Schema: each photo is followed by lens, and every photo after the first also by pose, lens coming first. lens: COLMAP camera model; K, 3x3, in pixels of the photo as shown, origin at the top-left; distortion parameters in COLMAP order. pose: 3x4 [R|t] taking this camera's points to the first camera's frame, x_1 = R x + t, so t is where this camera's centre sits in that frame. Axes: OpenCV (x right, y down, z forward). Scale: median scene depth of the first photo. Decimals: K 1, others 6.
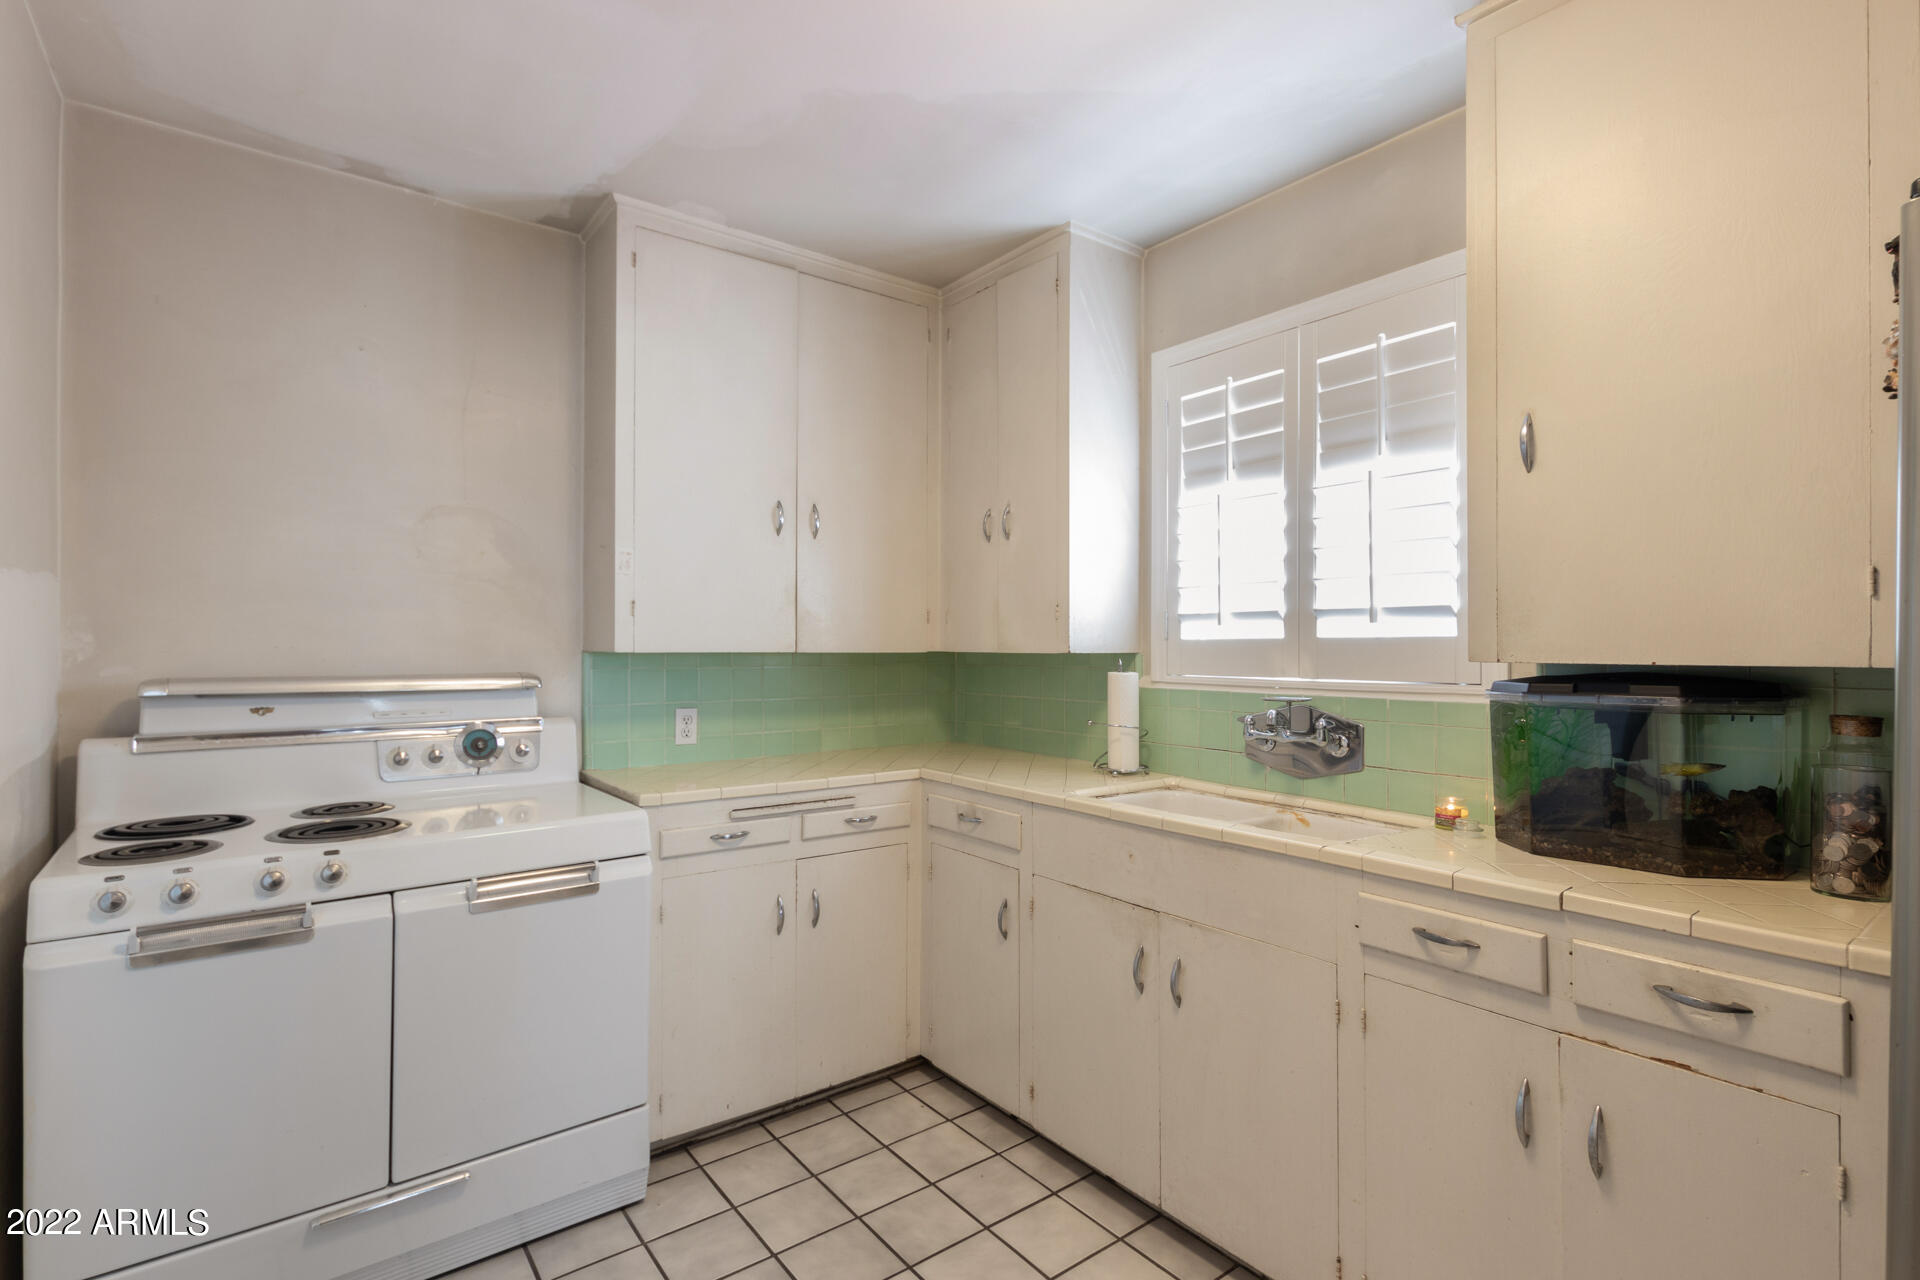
lens RADIAL K [[895.8, 0, 964.8], [0, 895.8, 629.4], [0, 0, 1]] dist [0.000418, 0.000341]
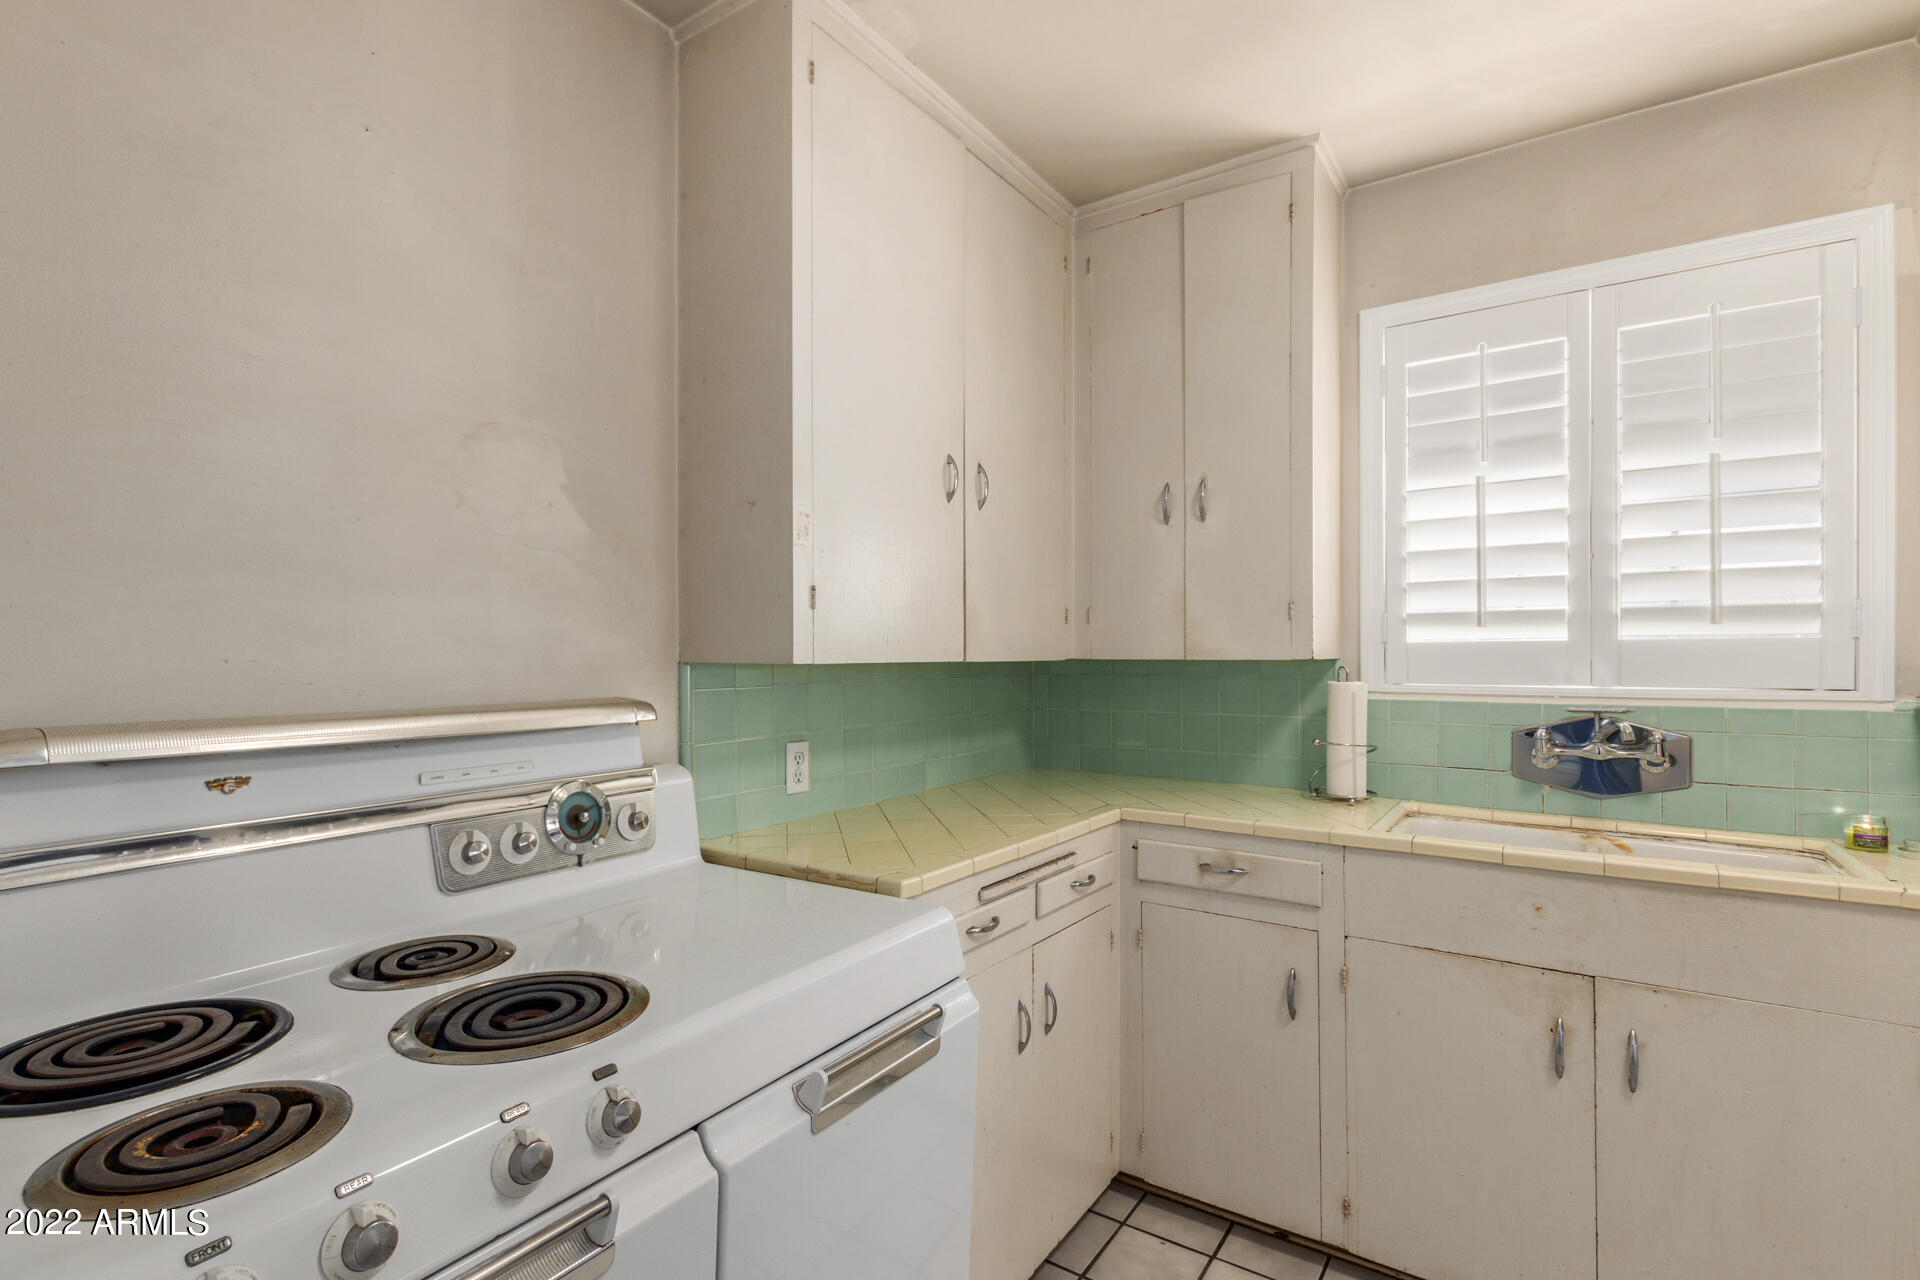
lens RADIAL K [[908.1, 0, 984.1], [0, 908.1, 644.8], [0, 0, 1]] dist [0.005622, 0.000274]
pose [[0.949560, -0.003015, 0.313570, -0.439604], [-0.000016, 0.999953, 0.009663, 0.004695], [-0.313585, -0.009181, 0.949516, 0.301790]]
